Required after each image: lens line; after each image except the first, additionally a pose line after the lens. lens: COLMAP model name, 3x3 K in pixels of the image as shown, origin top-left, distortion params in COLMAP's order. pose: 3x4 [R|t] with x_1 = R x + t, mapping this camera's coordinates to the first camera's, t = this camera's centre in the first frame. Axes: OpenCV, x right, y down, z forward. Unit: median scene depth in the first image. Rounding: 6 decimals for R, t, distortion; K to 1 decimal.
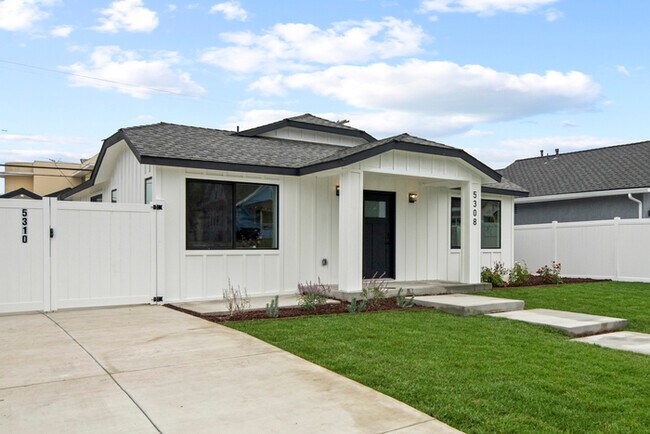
lens RADIAL K [[588.9, 0, 467.4], [0, 588.9, 240.3], [0, 0, 1]] dist [-0.000541, 0.001135]
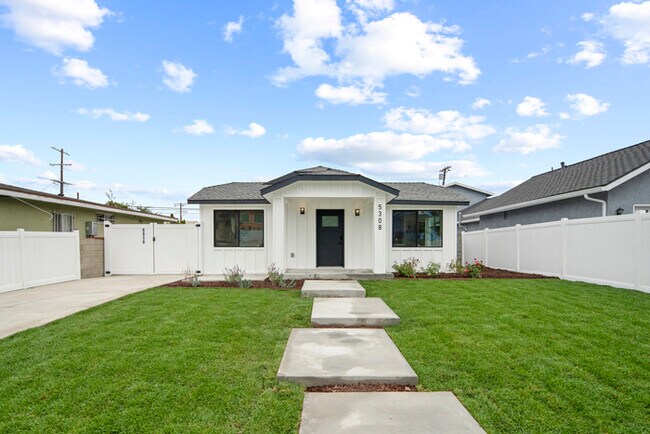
lens RADIAL K [[321.4, 0, 321.7], [0, 321.4, 250.3], [0, 0, 1]] dist [0.001888, 0.000356]
pose [[0.751970, 0.012934, -0.659071, 0.394860], [0.005036, 0.999666, 0.025364, 0.001594], [0.659178, -0.022392, 0.751653, 0.363276]]
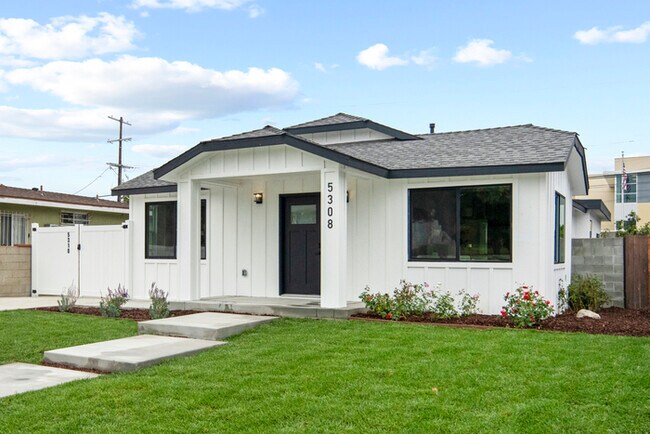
lens RADIAL K [[636.5, 0, 248.7], [0, 636.5, 258.2], [0, 0, 1]] dist [-0.004045, -0.001697]
pose [[0.285661, 0.004151, -0.958322, 0.746342], [0.001968, 0.999986, 0.004918, 0.007288], [0.958329, -0.003291, 0.285649, 0.675418]]
